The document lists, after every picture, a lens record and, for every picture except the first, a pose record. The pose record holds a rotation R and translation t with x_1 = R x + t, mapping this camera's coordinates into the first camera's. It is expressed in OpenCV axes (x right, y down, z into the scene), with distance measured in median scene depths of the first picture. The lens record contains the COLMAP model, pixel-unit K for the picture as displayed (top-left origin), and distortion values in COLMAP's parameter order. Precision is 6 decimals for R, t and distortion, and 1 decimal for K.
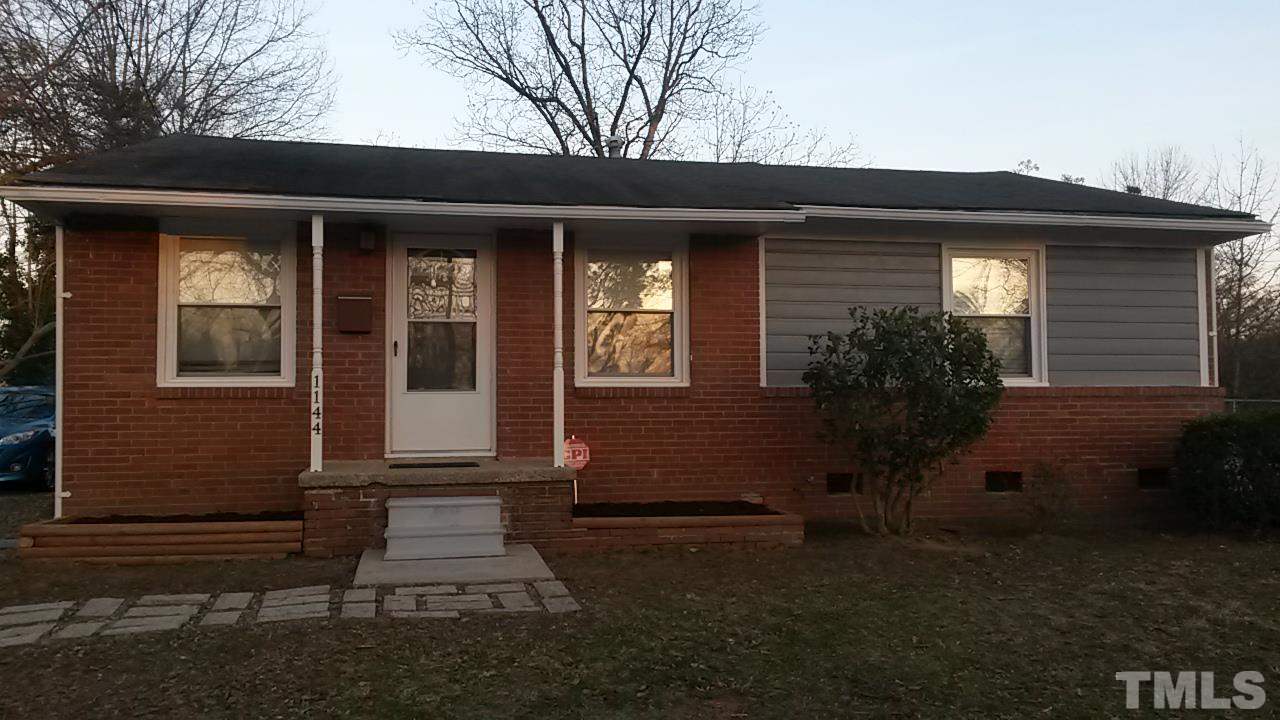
lens RADIAL K [[1015.1, 0, 643.8], [0, 1015.1, 360.1], [0, 0, 1]] dist [0.068837, -0.006972]
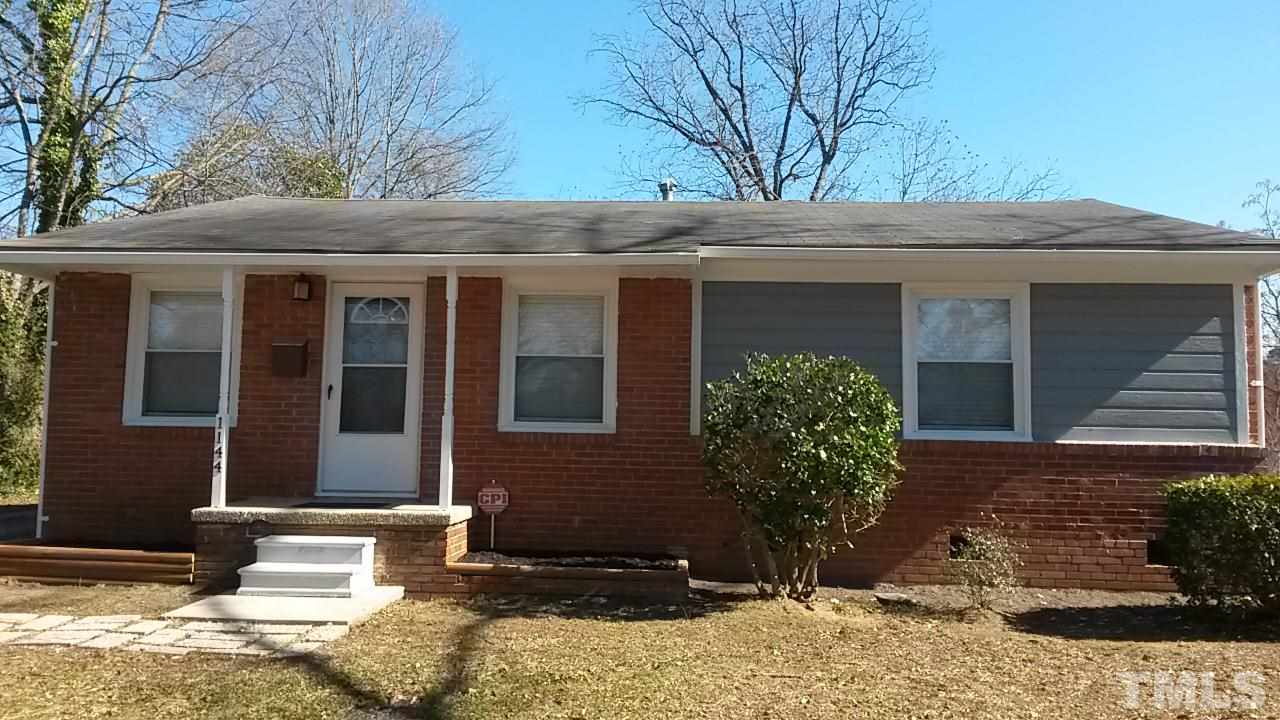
lens RADIAL K [[1015.1, 0, 641.6], [0, 1015.1, 360.4], [0, 0, 1]] dist [0.068837, -0.006972]
pose [[0.965119, 0.001420, -0.261809, 0.329988], [-0.011724, 0.999216, -0.037802, -0.007526], [0.261550, 0.039553, 0.964379, 0.061458]]
